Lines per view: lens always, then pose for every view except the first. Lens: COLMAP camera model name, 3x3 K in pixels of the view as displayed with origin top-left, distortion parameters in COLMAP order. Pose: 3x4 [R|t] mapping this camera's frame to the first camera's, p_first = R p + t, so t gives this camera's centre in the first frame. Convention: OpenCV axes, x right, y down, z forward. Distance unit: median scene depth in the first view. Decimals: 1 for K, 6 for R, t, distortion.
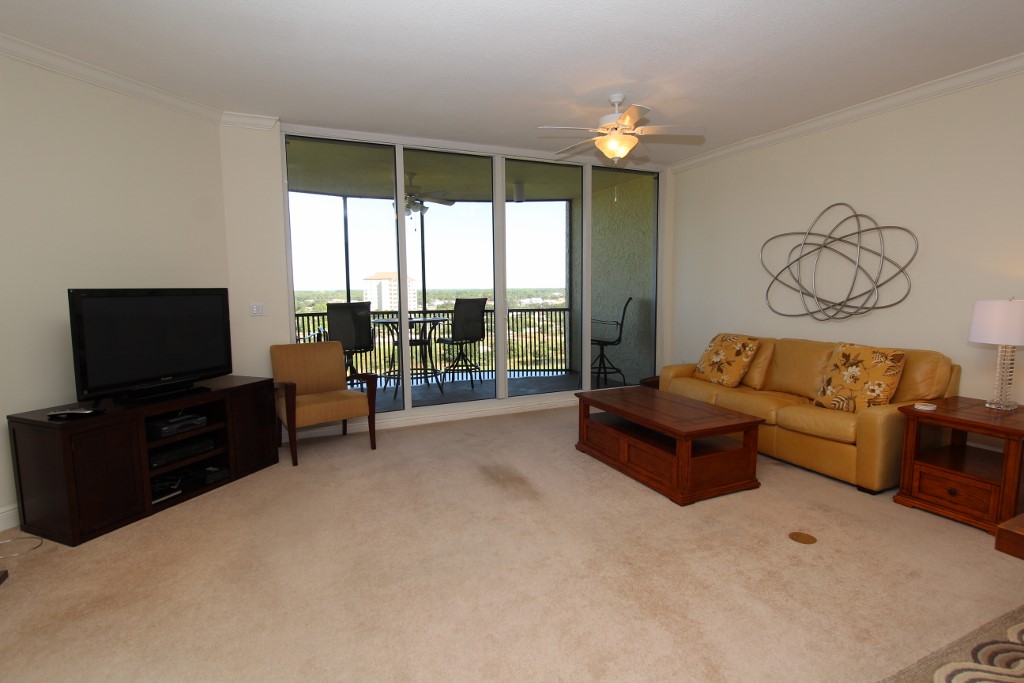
lens RADIAL K [[520.3, 0, 512.9], [0, 520.3, 337.5], [0, 0, 1]] dist [-0.002242, -0.001047]
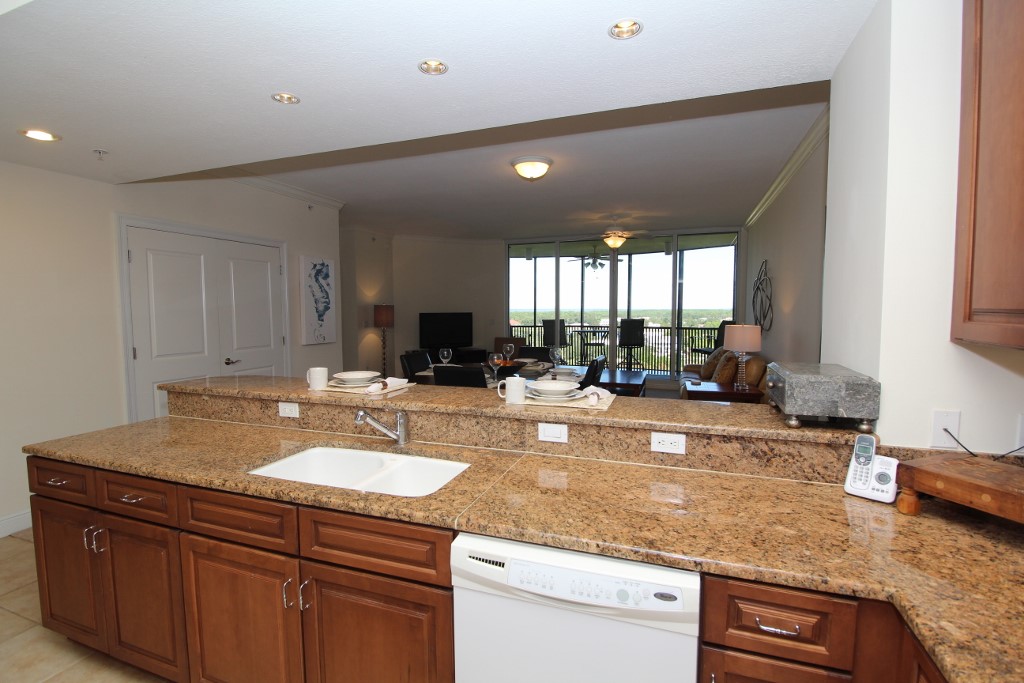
lens RADIAL K [[476.0, 0, 502.0], [0, 476.0, 340.0], [0, 0, 1]] dist [-0.002333, -0.011577]
pose [[0.701205, 0.052610, -0.711016, 1.010969], [-0.071044, 0.997466, 0.003742, 0.016967], [0.709411, 0.047889, 0.703166, -0.438532]]
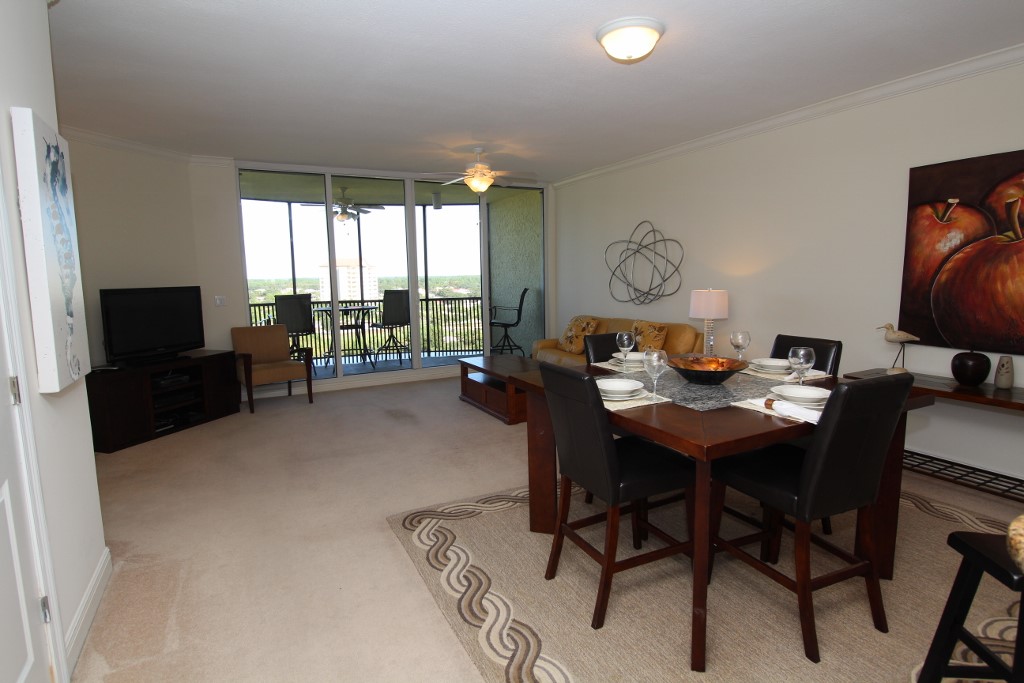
lens RADIAL K [[554.0, 0, 519.8], [0, 554.0, 339.4], [0, 0, 1]] dist [-0.015778, -0.000892]
pose [[0.997820, -0.014755, 0.064321, 0.176987], [0.013357, 0.999666, 0.022115, 0.022386], [-0.064626, -0.021208, 0.997684, -0.447220]]
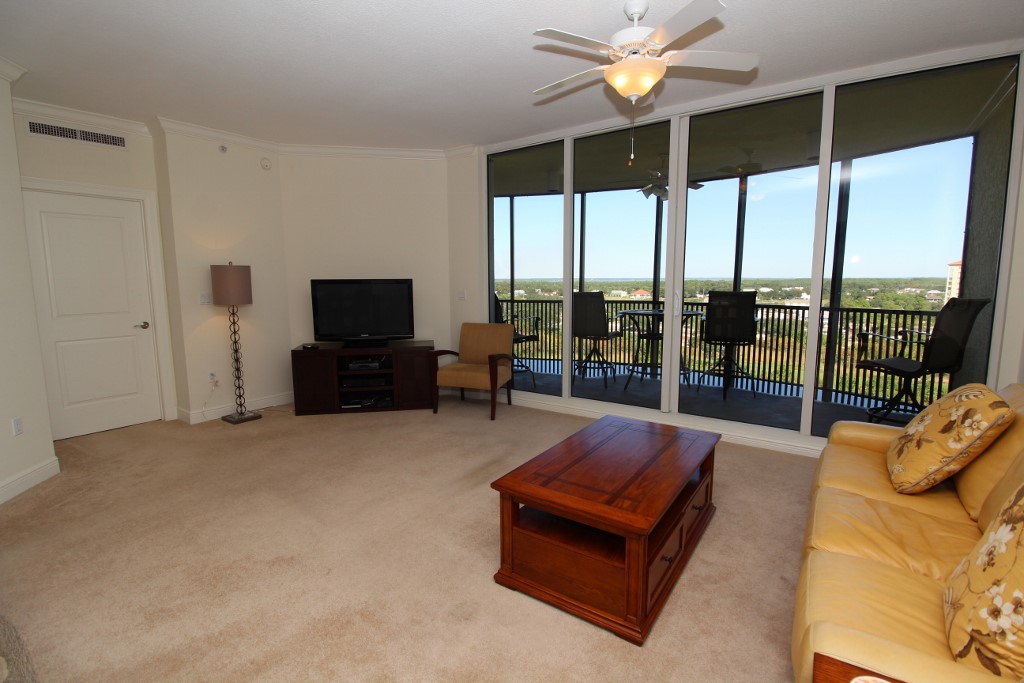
lens RADIAL K [[476.0, 0, 506.3], [0, 476.0, 345.7], [0, 0, 1]] dist [-0.002333, -0.011577]
pose [[0.499026, 0.123426, -0.857752, 0.603200], [-0.079713, 0.992147, 0.096390, -0.048610], [0.862913, 0.020273, 0.504946, 0.471119]]
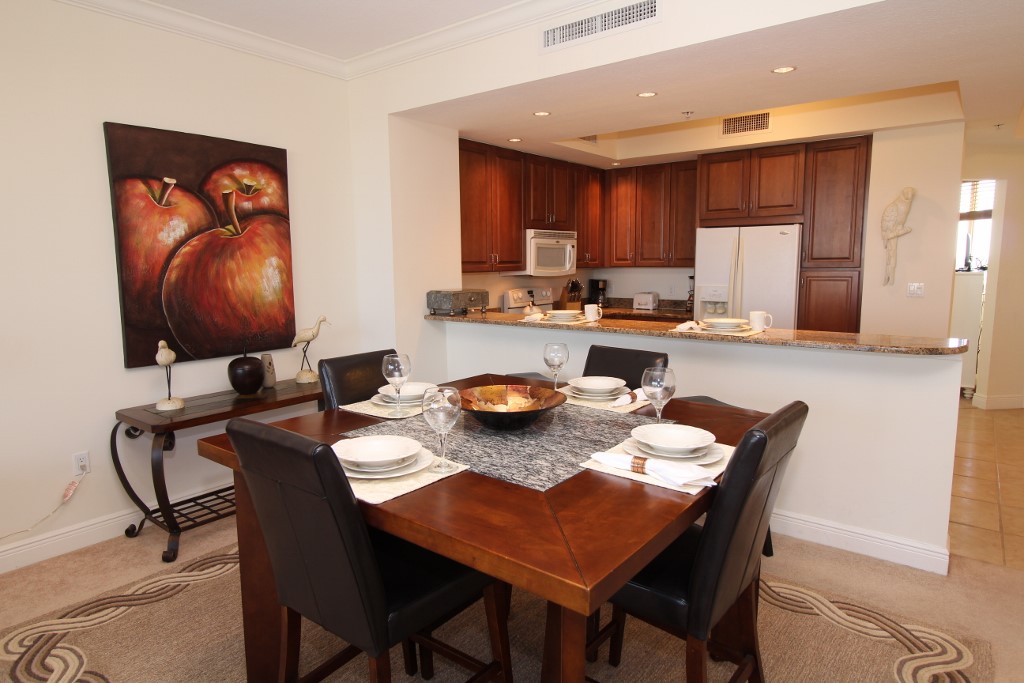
lens RADIAL K [[600.4, 0, 506.0], [0, 600.4, 346.2], [0, 0, 1]] dist [-0.004430, -0.003101]
pose [[-0.473103, -0.110171, 0.874092, 0.035470], [0.099514, 0.979118, 0.177271, -0.050298], [-0.875369, 0.170852, -0.452260, 0.338851]]
